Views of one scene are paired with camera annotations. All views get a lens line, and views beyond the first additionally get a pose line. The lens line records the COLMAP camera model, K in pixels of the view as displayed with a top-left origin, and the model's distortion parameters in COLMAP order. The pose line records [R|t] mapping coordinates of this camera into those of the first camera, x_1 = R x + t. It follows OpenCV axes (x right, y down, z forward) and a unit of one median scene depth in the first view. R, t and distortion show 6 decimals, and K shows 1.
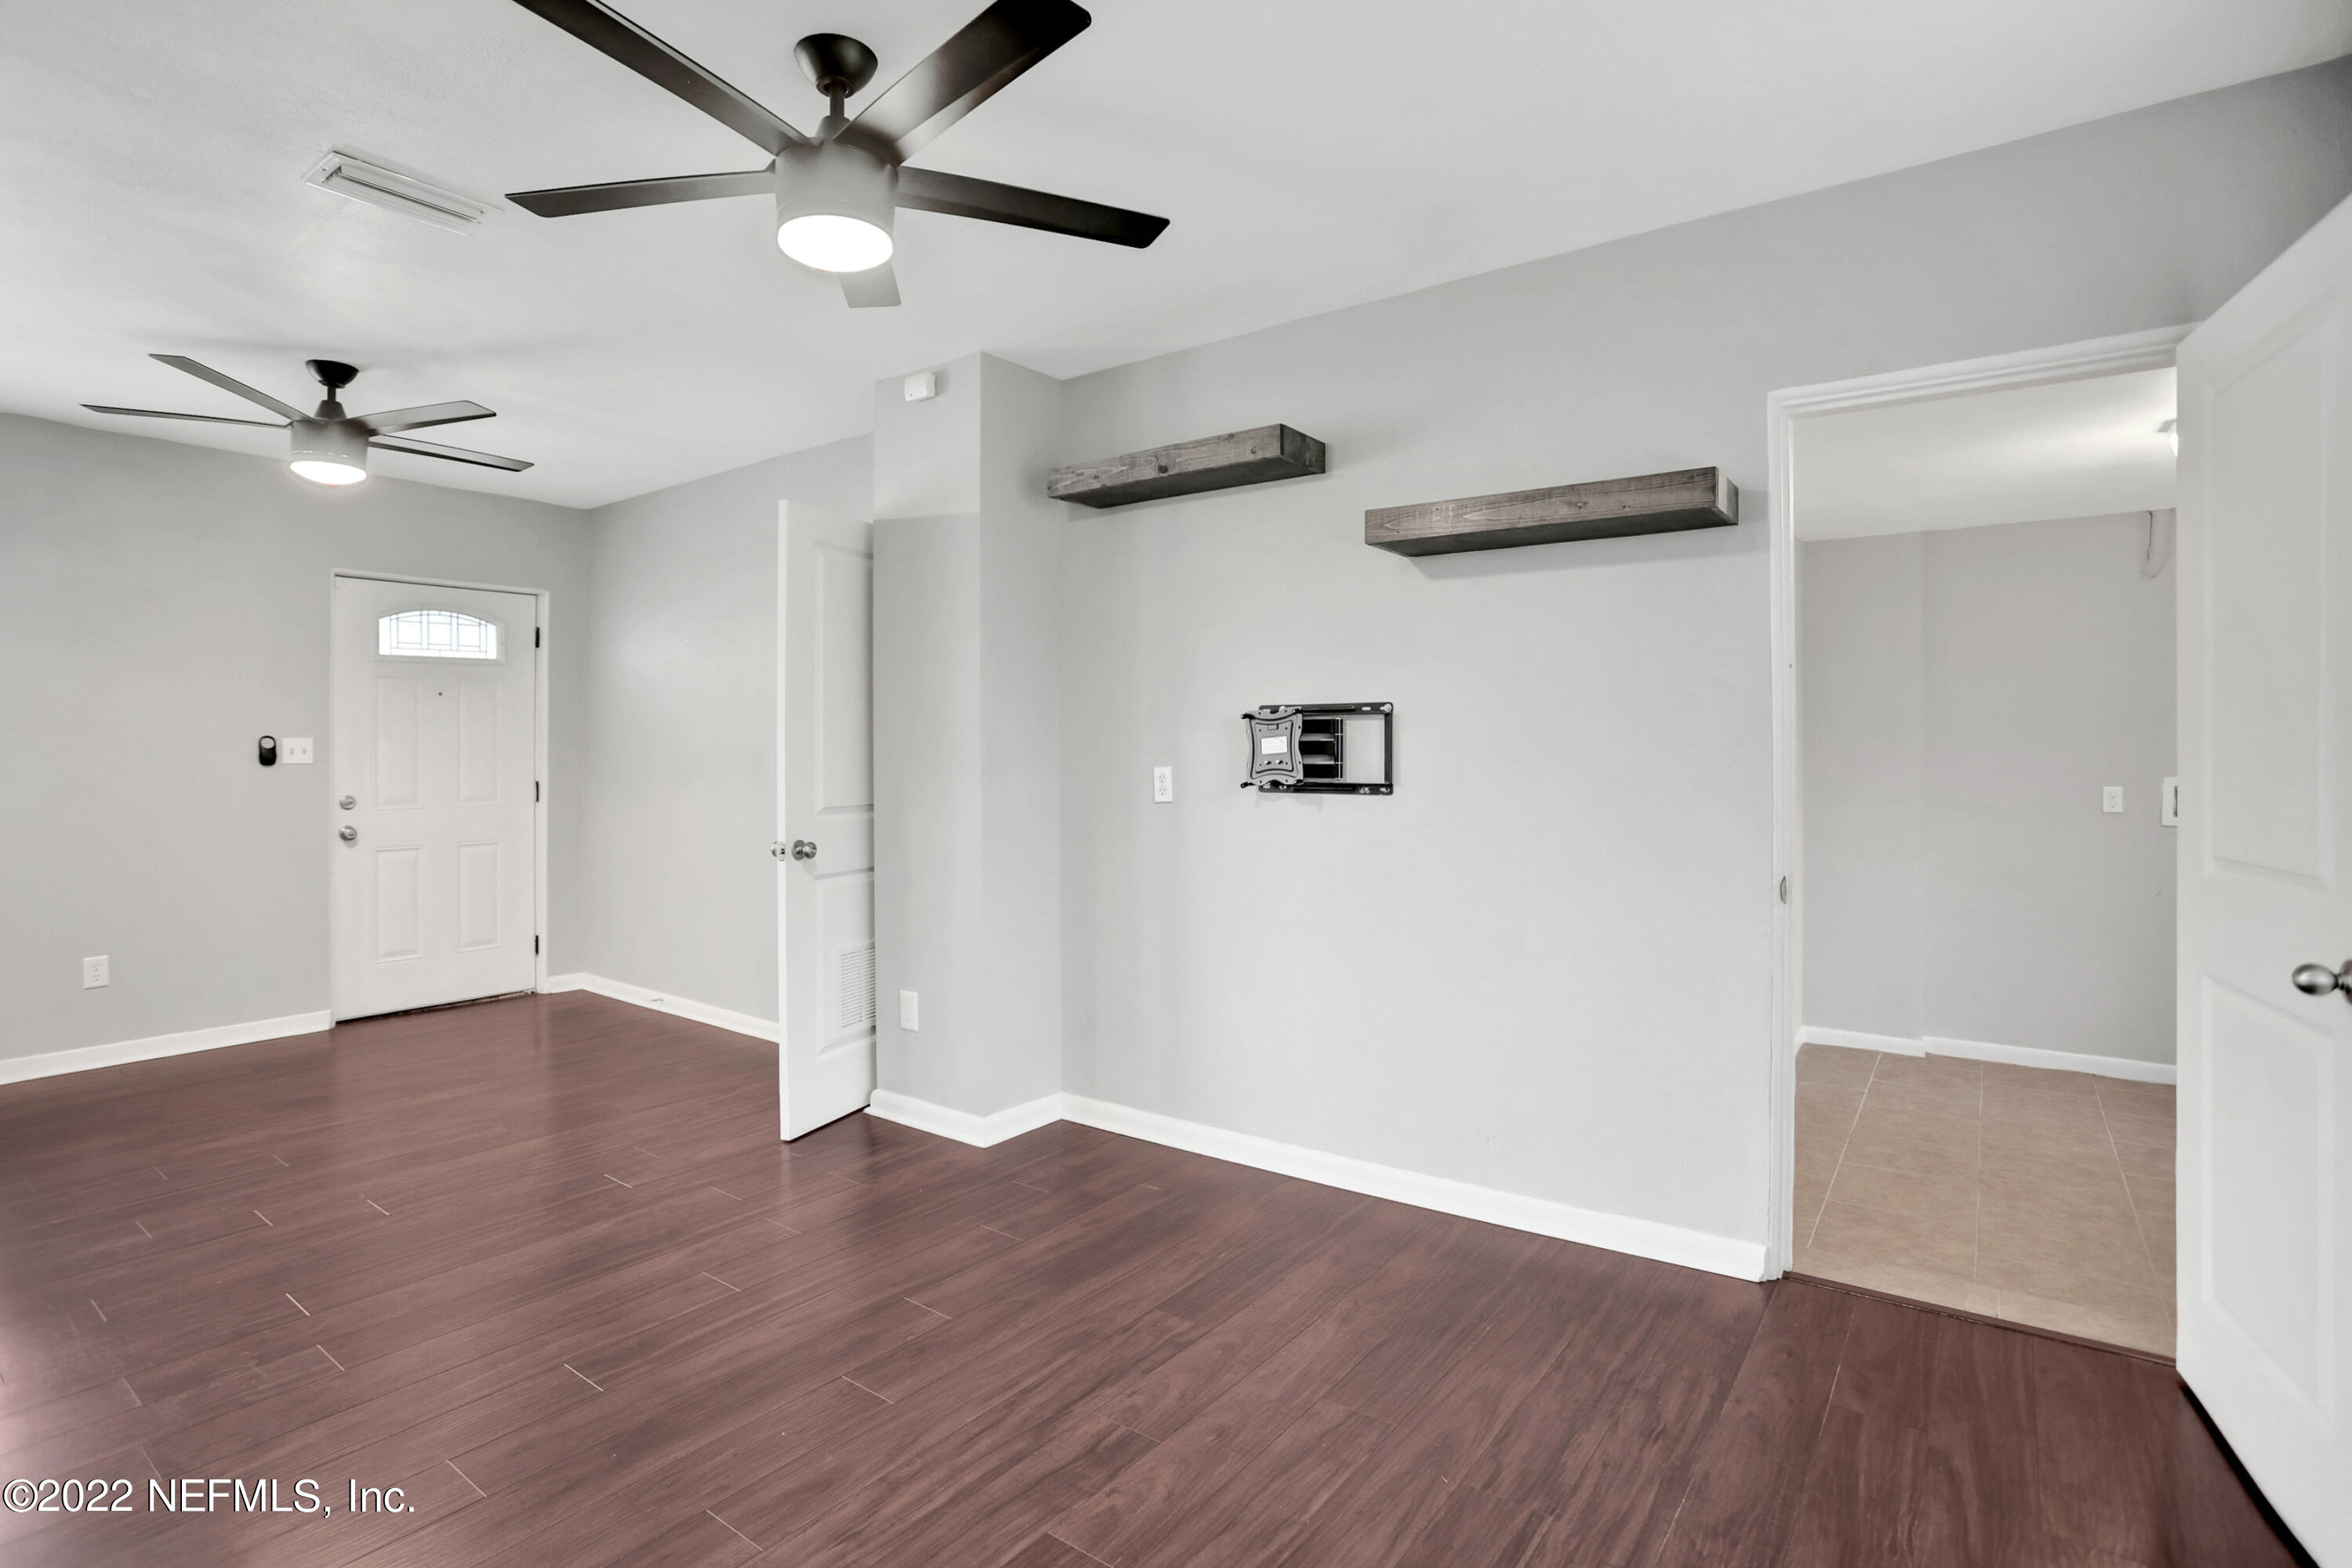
lens RADIAL K [[1163.6, 0, 1158.6], [0, 1163.6, 771.6], [0, 0, 1]] dist [-0.018493, 0.000414]
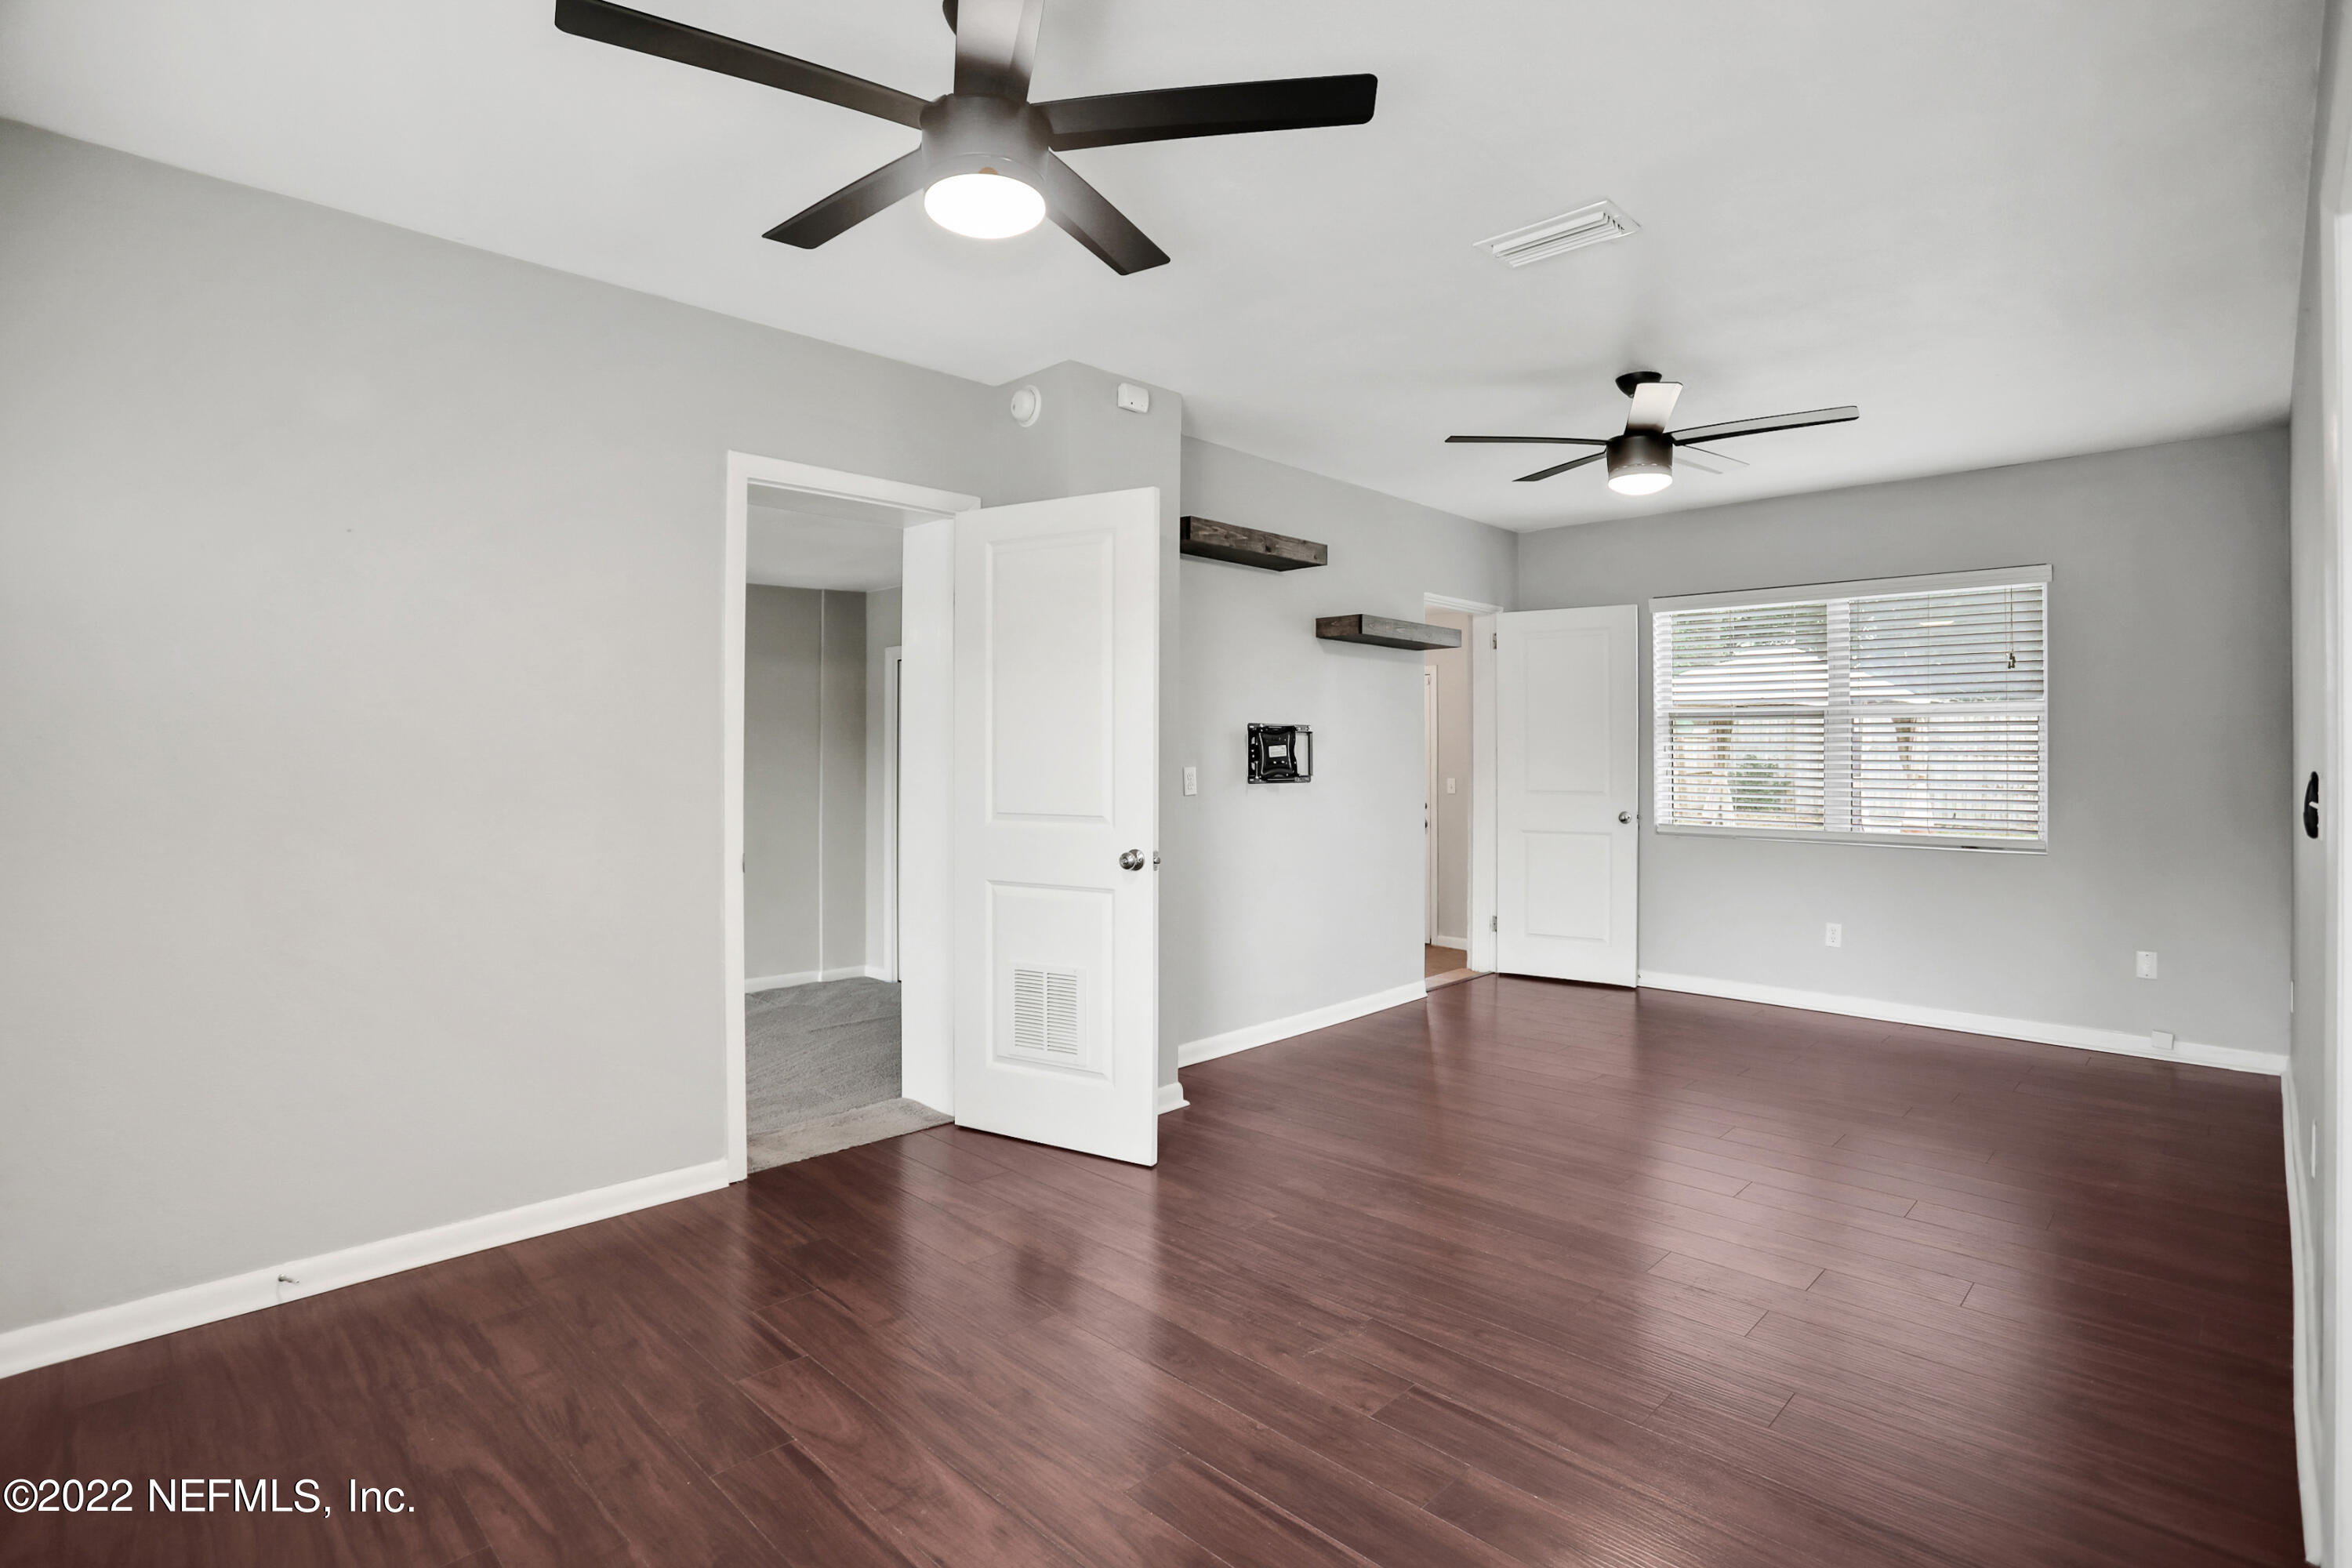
lens RADIAL K [[1163.6, 0, 1193.2], [0, 1163.6, 784.8], [0, 0, 1]] dist [-0.018493, 0.000414]
pose [[0.105364, -0.031242, 0.993943, -1.353893], [0.000913, 0.999509, 0.031321, -0.026409], [-0.994433, -0.002393, 0.105341, 0.932339]]
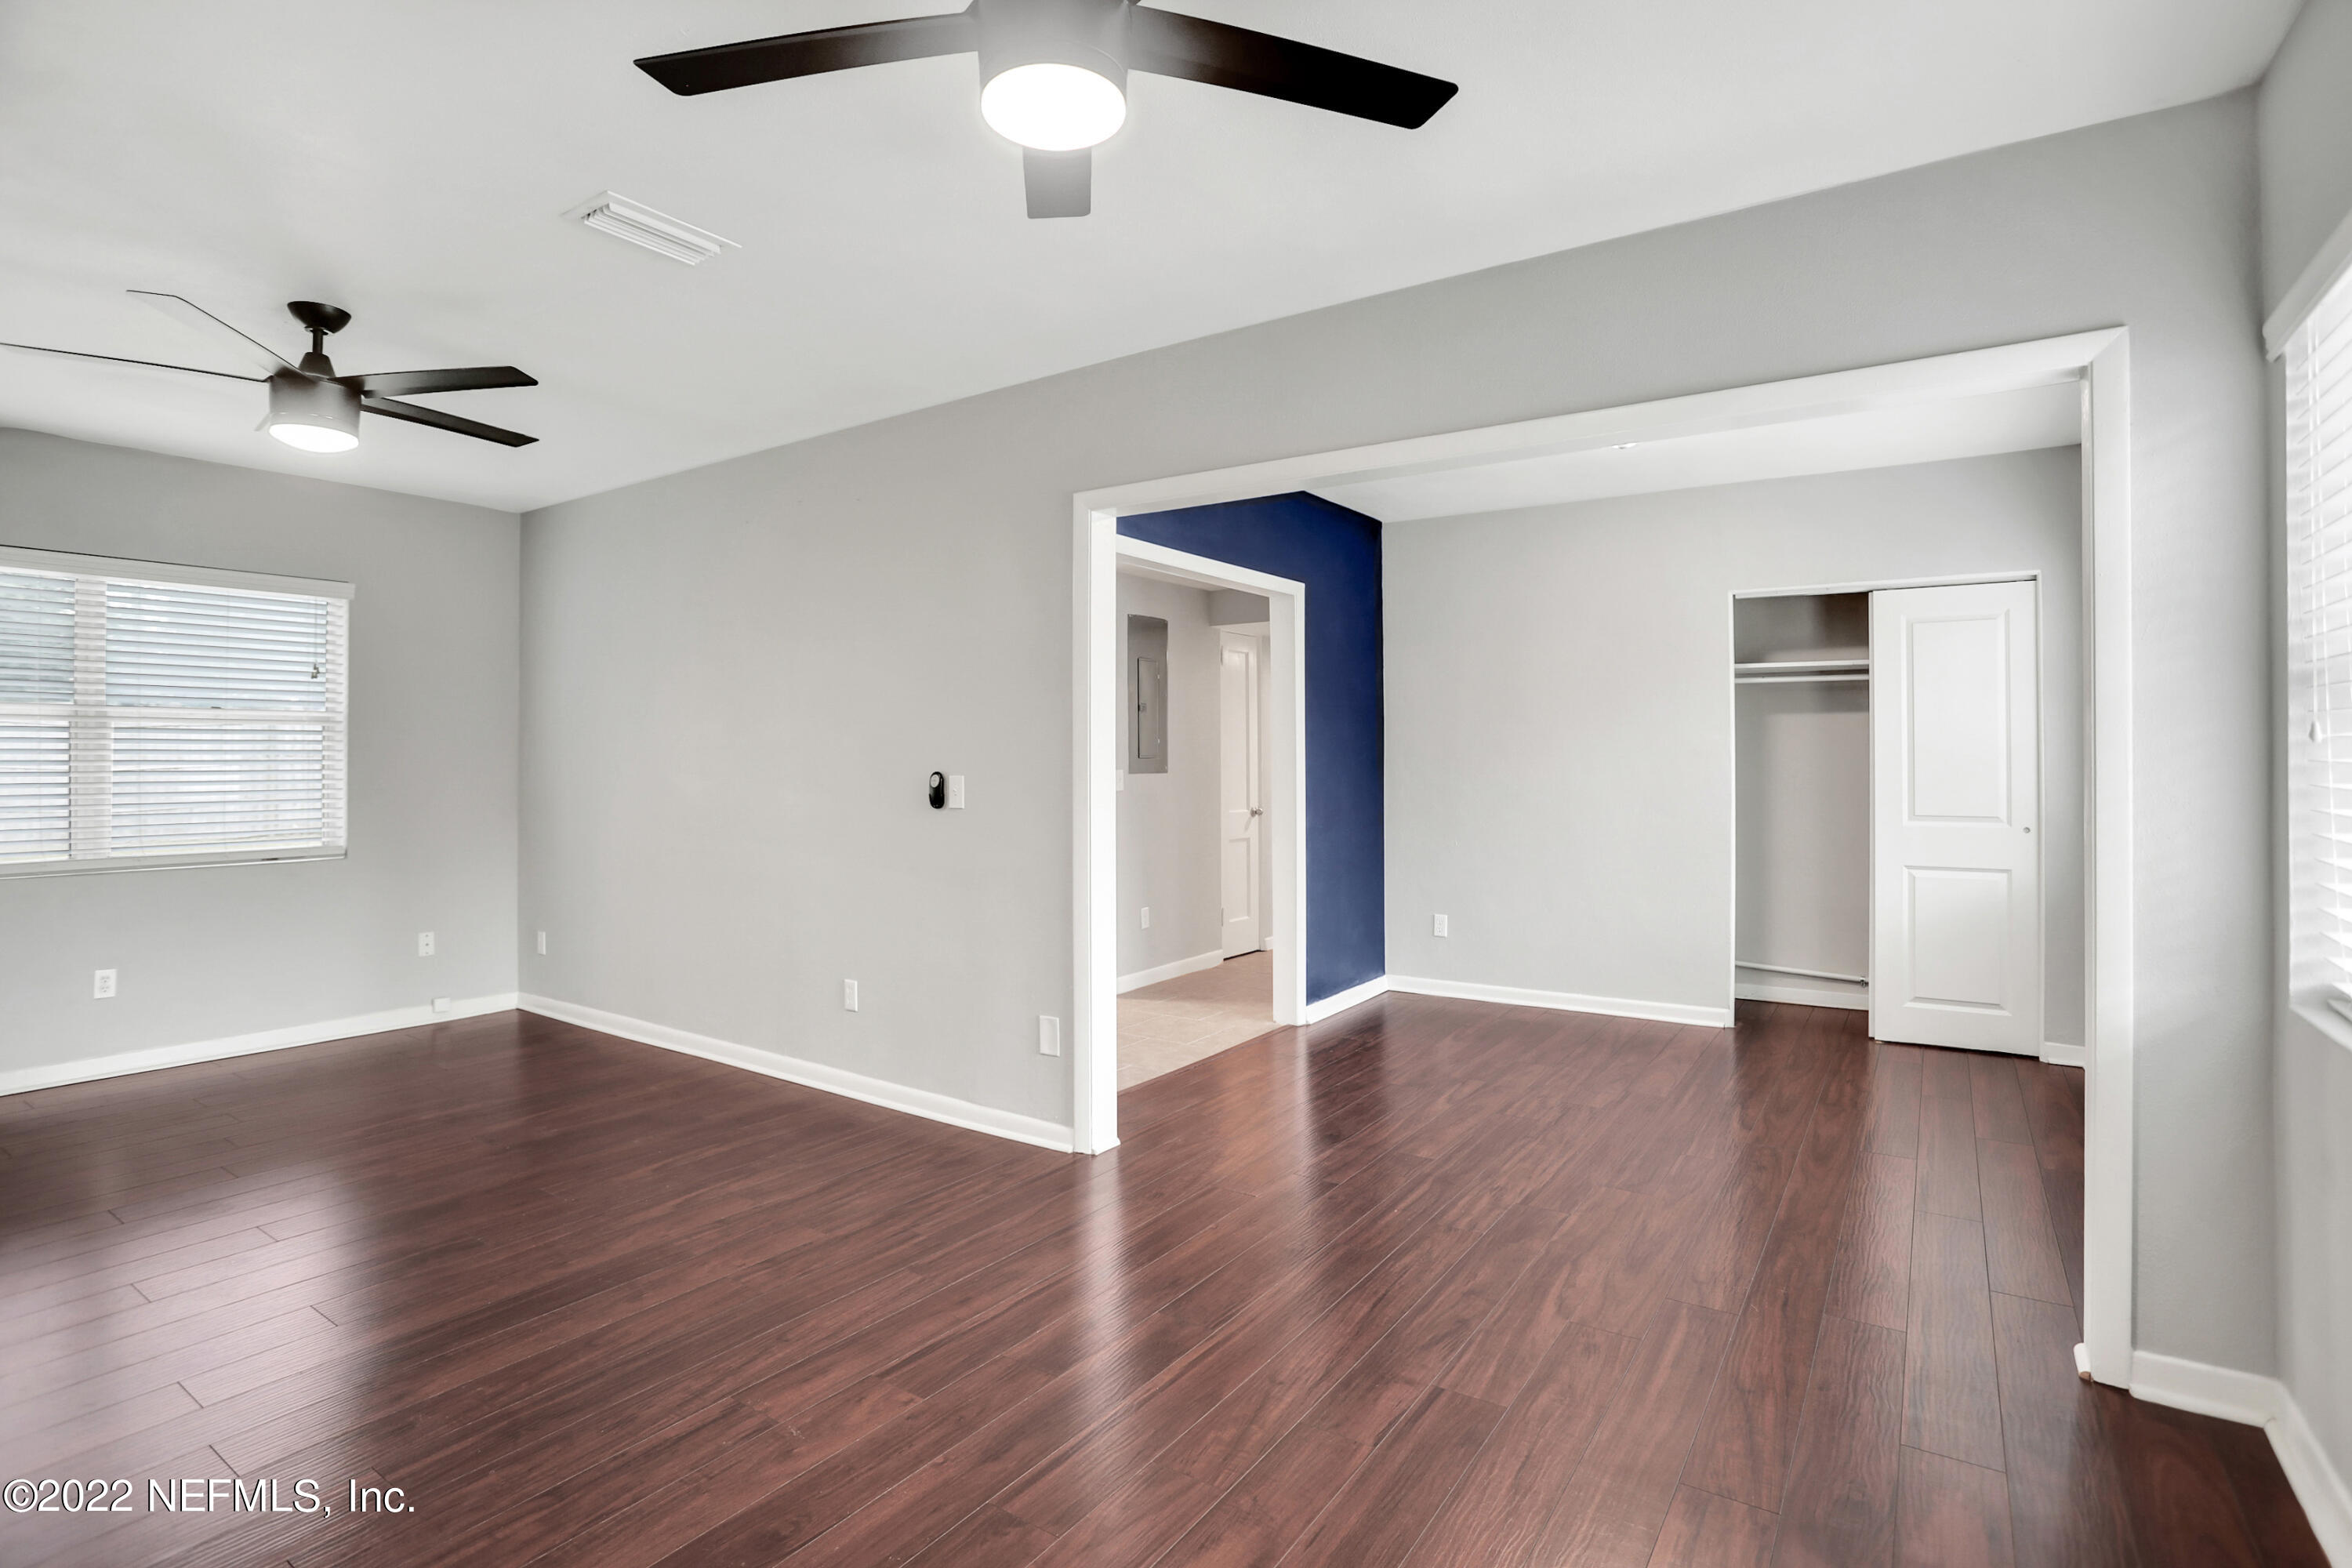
lens RADIAL K [[1163.6, 0, 1151.0], [0, 1163.6, 771.4], [0, 0, 1]] dist [-0.018493, 0.000414]
pose [[-0.998743, -0.000740, -0.050120, -0.799808], [-0.001102, 0.999974, 0.007190, -0.020500], [0.050113, 0.007236, -0.998717, 1.582564]]
